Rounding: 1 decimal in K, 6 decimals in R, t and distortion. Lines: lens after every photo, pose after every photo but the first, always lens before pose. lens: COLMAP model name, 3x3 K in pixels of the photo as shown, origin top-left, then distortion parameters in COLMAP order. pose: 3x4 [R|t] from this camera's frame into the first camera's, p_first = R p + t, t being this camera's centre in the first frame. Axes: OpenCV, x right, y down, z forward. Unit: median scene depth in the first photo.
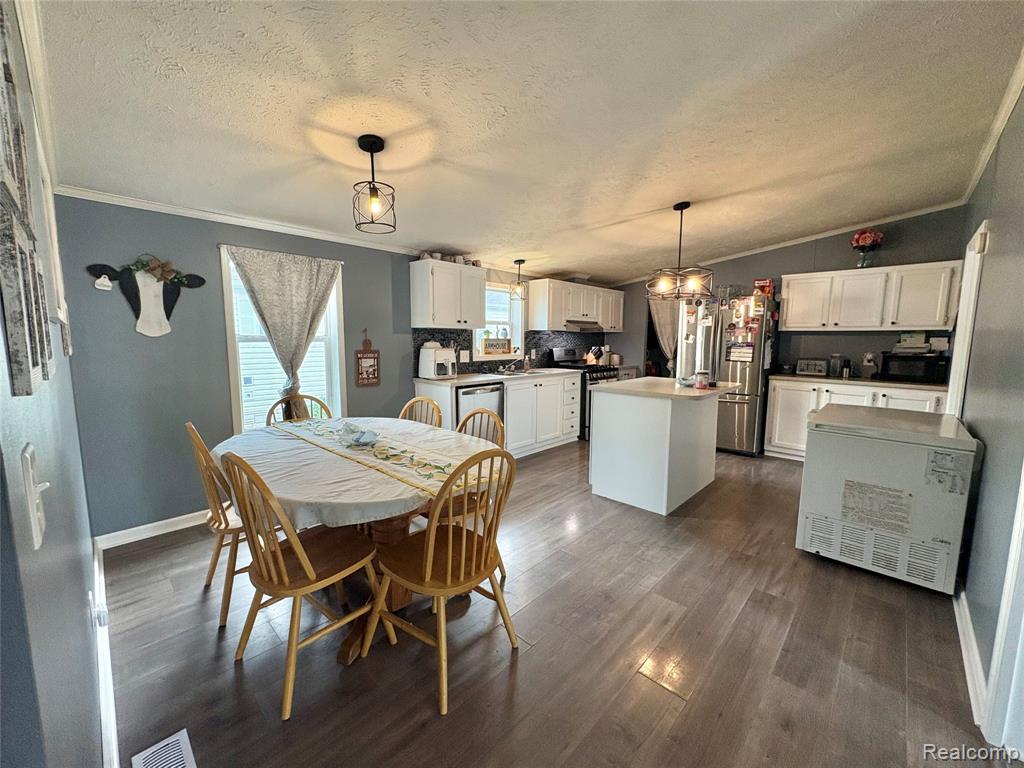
lens RADIAL K [[409.1, 0, 508.9], [0, 409.1, 384.4], [0, 0, 1]] dist [0.000556, -0.000035]
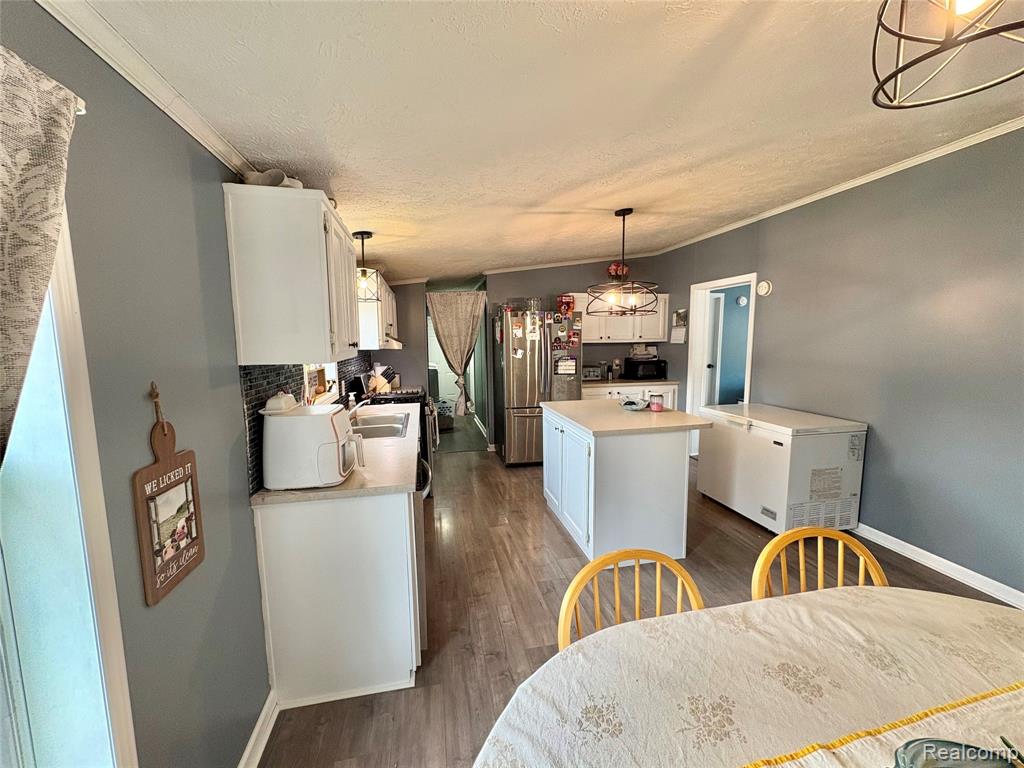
lens RADIAL K [[409.1, 0, 509.8], [0, 409.1, 384.0], [0, 0, 1]] dist [0.000556, -0.000035]
pose [[0.561205, -0.106991, 0.820733, -0.348436], [0.109884, 0.992463, 0.054241, -0.098980], [-0.820350, 0.059745, 0.568732, 0.510098]]
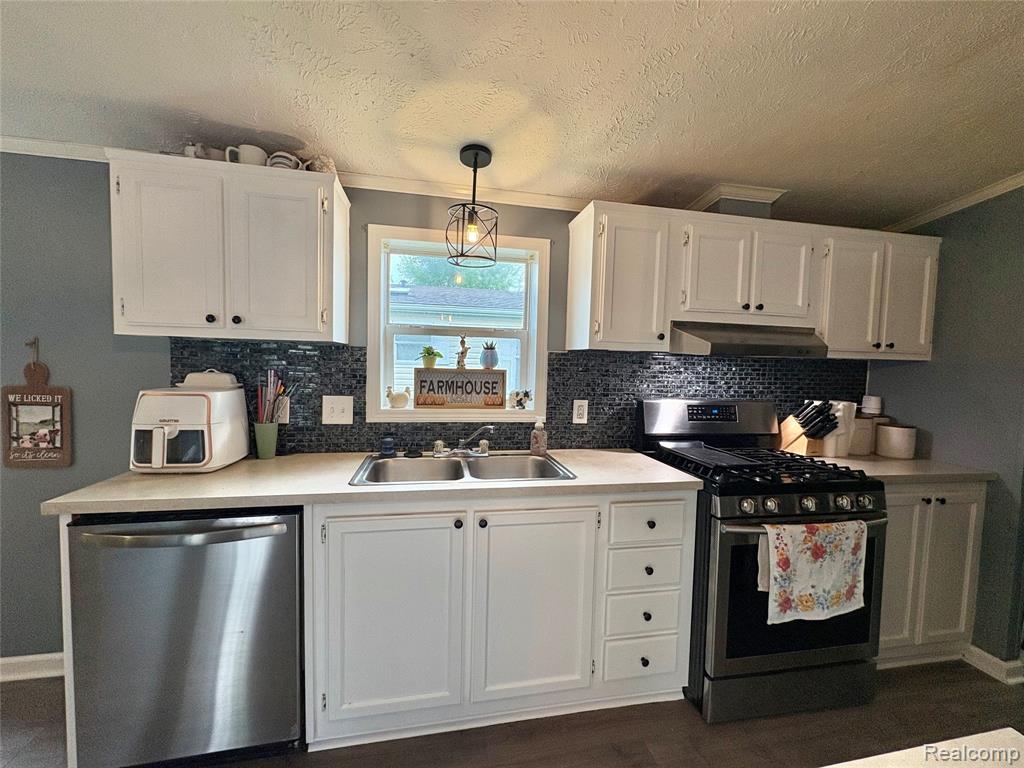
lens RADIAL K [[409.1, 0, 514.0], [0, 409.1, 383.7], [0, 0, 1]] dist [0.000556, -0.000035]
pose [[0.820164, 0.048867, -0.570038, 0.259842], [-0.088185, 0.995237, -0.041562, -0.090096], [0.565291, 0.084356, 0.820567, 0.736818]]
